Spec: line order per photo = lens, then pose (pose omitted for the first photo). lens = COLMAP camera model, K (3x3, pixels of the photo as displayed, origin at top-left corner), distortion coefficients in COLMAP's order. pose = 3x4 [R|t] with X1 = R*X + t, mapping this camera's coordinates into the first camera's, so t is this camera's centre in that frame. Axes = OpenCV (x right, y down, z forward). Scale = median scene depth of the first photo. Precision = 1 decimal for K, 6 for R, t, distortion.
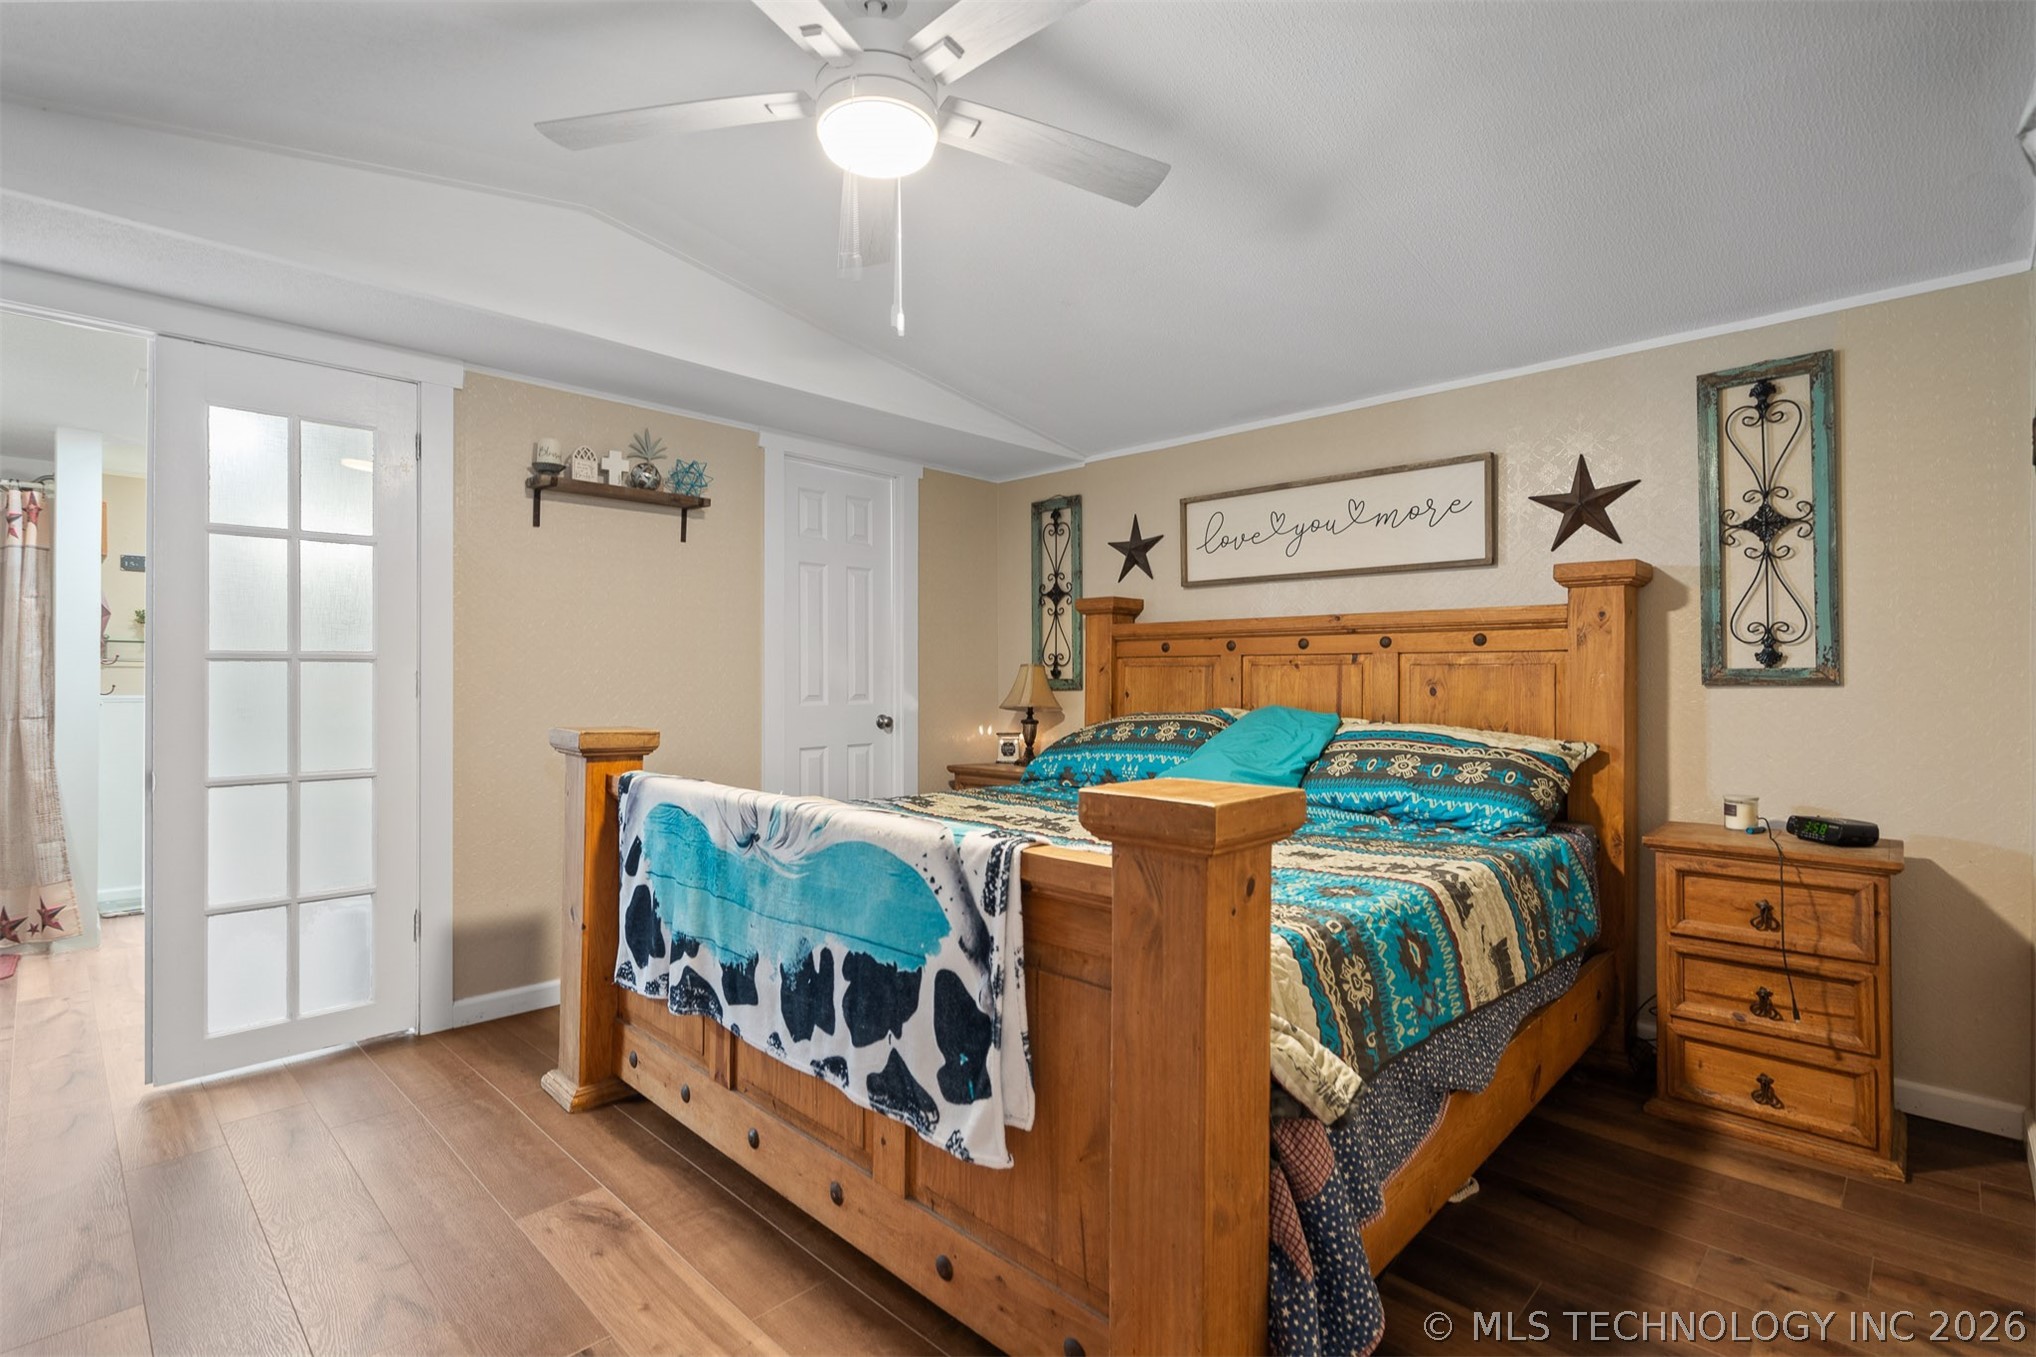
lens RADIAL K [[951.2, 0, 1022.7], [0, 951.2, 655.4], [0, 0, 1]] dist [-0.001310, 0.000960]
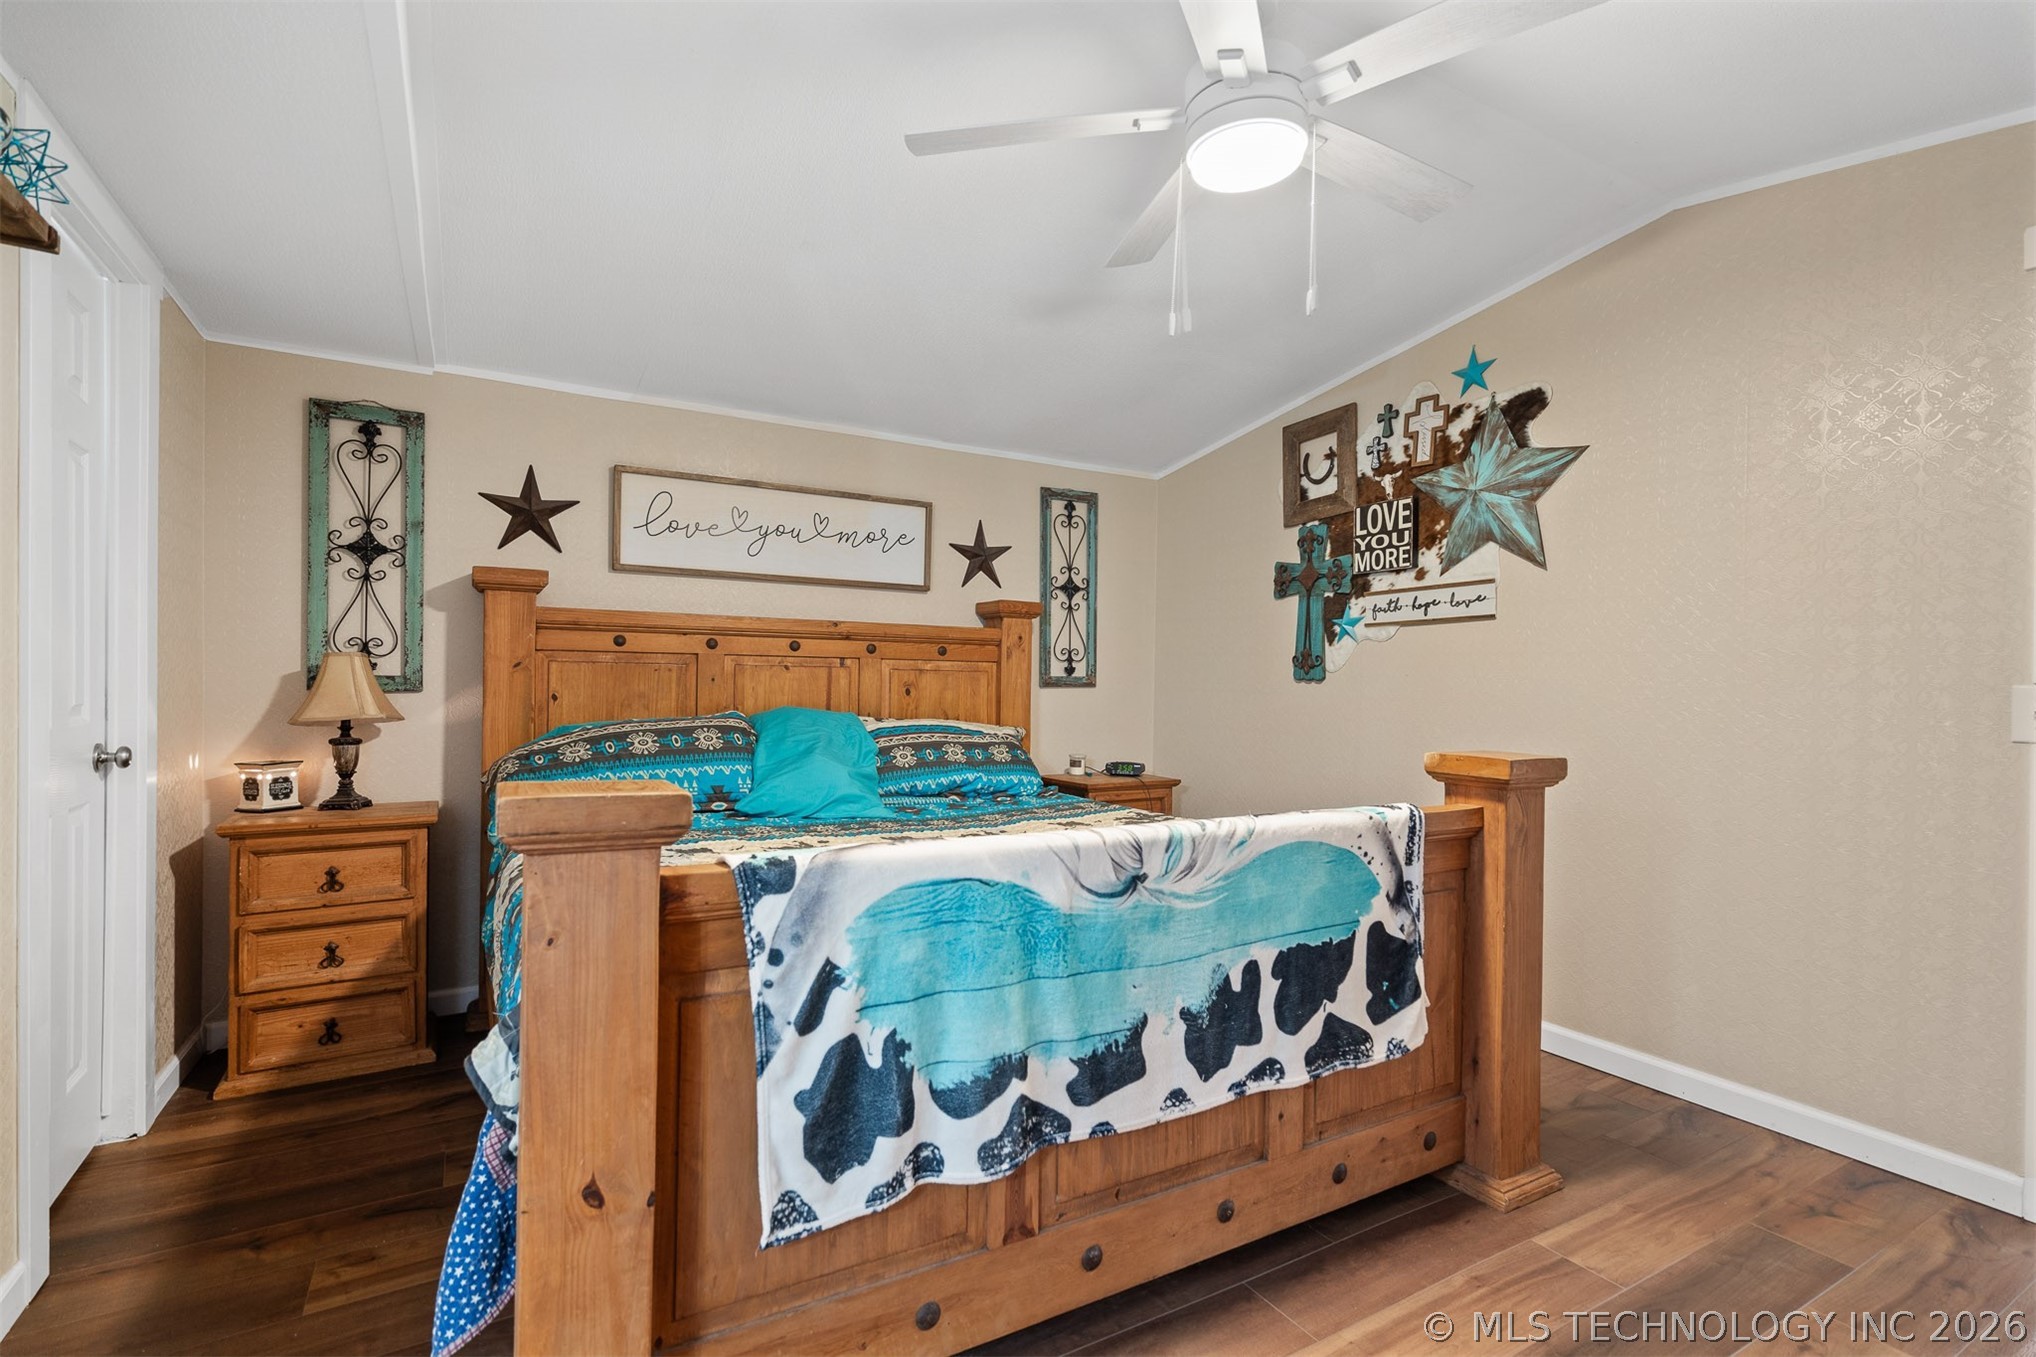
lens RADIAL K [[938.7, 0, 1008.7], [0, 938.7, 671.8], [0, 0, 1]] dist [-0.000987, 0.000059]
pose [[0.277125, 0.011657, 0.960763, -1.144960], [-0.035927, 0.999353, -0.001762, 0.016844], [-0.960162, -0.034029, 0.277364, 0.922003]]
